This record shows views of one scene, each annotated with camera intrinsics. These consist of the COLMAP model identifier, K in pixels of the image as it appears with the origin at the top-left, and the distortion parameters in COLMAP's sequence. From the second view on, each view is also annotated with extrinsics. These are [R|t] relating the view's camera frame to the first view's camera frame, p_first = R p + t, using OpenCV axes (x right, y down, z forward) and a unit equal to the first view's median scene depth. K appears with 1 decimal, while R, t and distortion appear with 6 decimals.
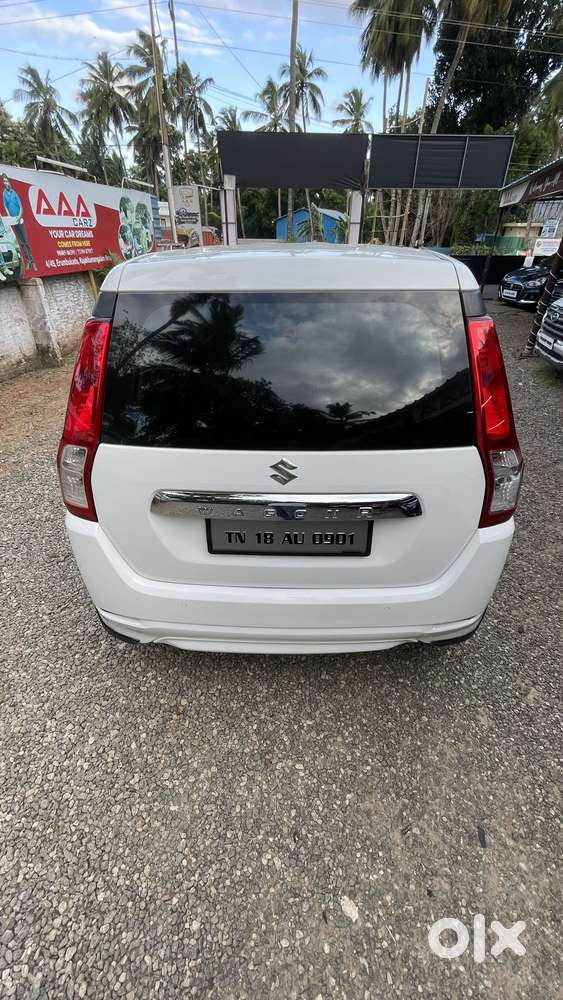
lens RADIAL K [[406.2, 0, 281.5], [0, 406.2, 502.6], [0, 0, 1]] dist [-0.001763, 0.000006]
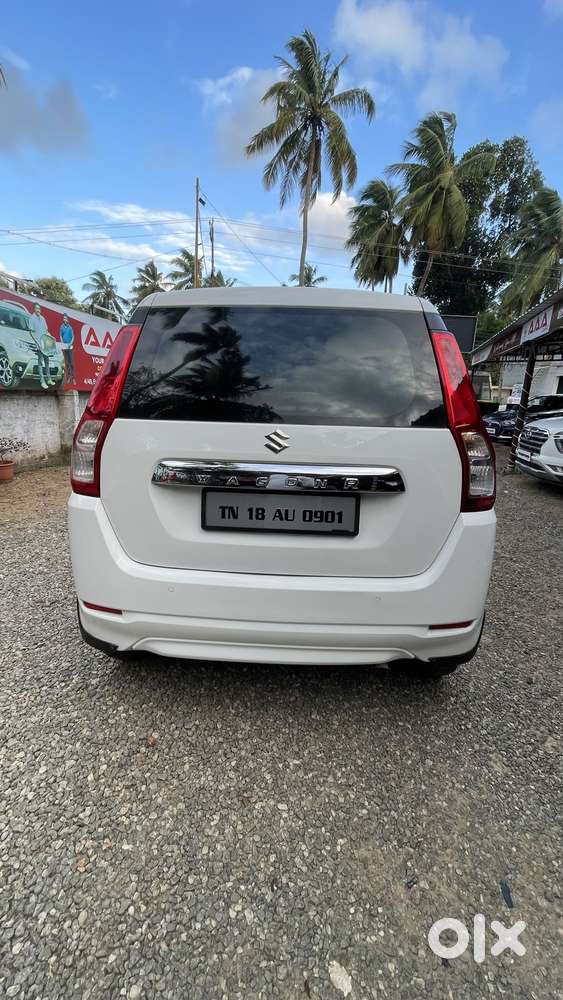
lens RADIAL K [[406.2, 0, 281.5], [0, 406.2, 502.6], [0, 0, 1]] dist [-0.001763, 0.000006]
pose [[0.999237, 0.038497, -0.006552, 0.023247], [-0.038596, 0.948072, -0.315704, 0.320837], [-0.005942, 0.315716, 0.948835, 0.001020]]
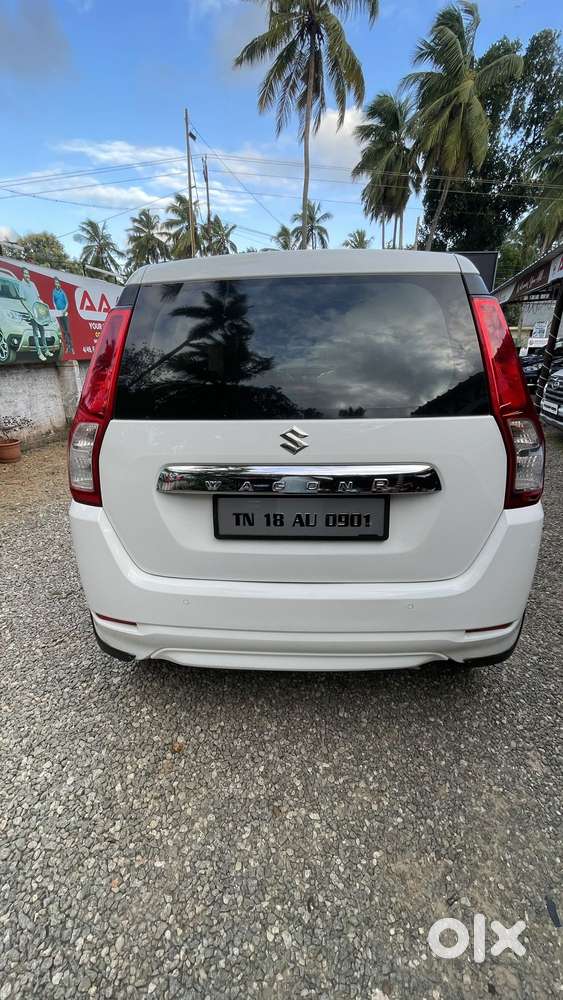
lens RADIAL K [[406.2, 0, 281.5], [0, 406.2, 502.6], [0, 0, 1]] dist [-0.001763, 0.000006]
pose [[0.999435, -0.001539, -0.033564, 0.005787], [-0.005616, 0.977245, -0.212041, 0.205643], [0.033126, 0.212109, 0.976684, 0.060099]]
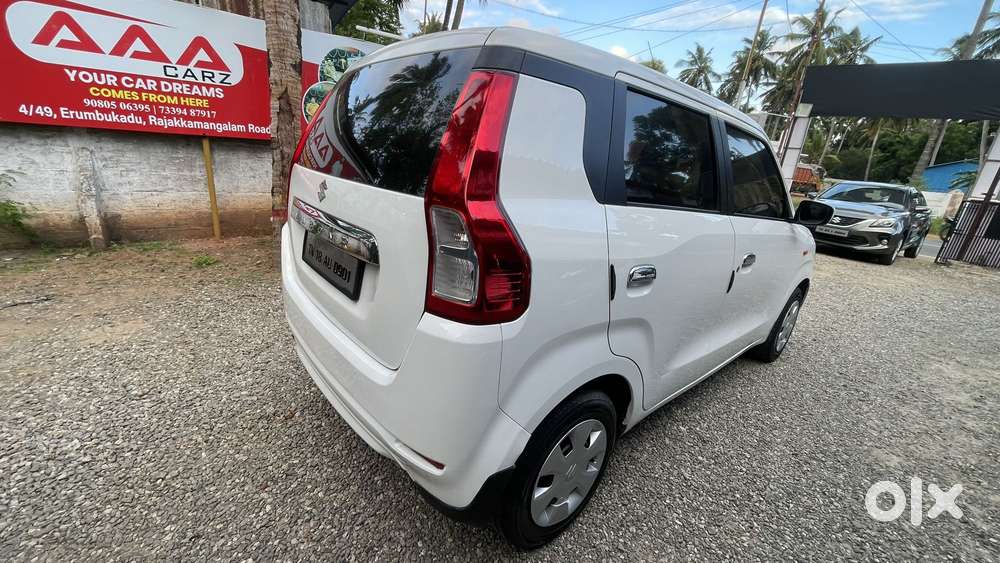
lens RADIAL K [[406.2, 0, 500.8], [0, 406.2, 285.6], [0, 0, 1]] dist [-0.001763, 0.000006]
pose [[0.672833, 0.298048, -0.677100, 0.916527], [-0.483685, 0.869763, -0.097782, 0.019212], [0.559772, 0.393294, 0.729366, 0.403372]]
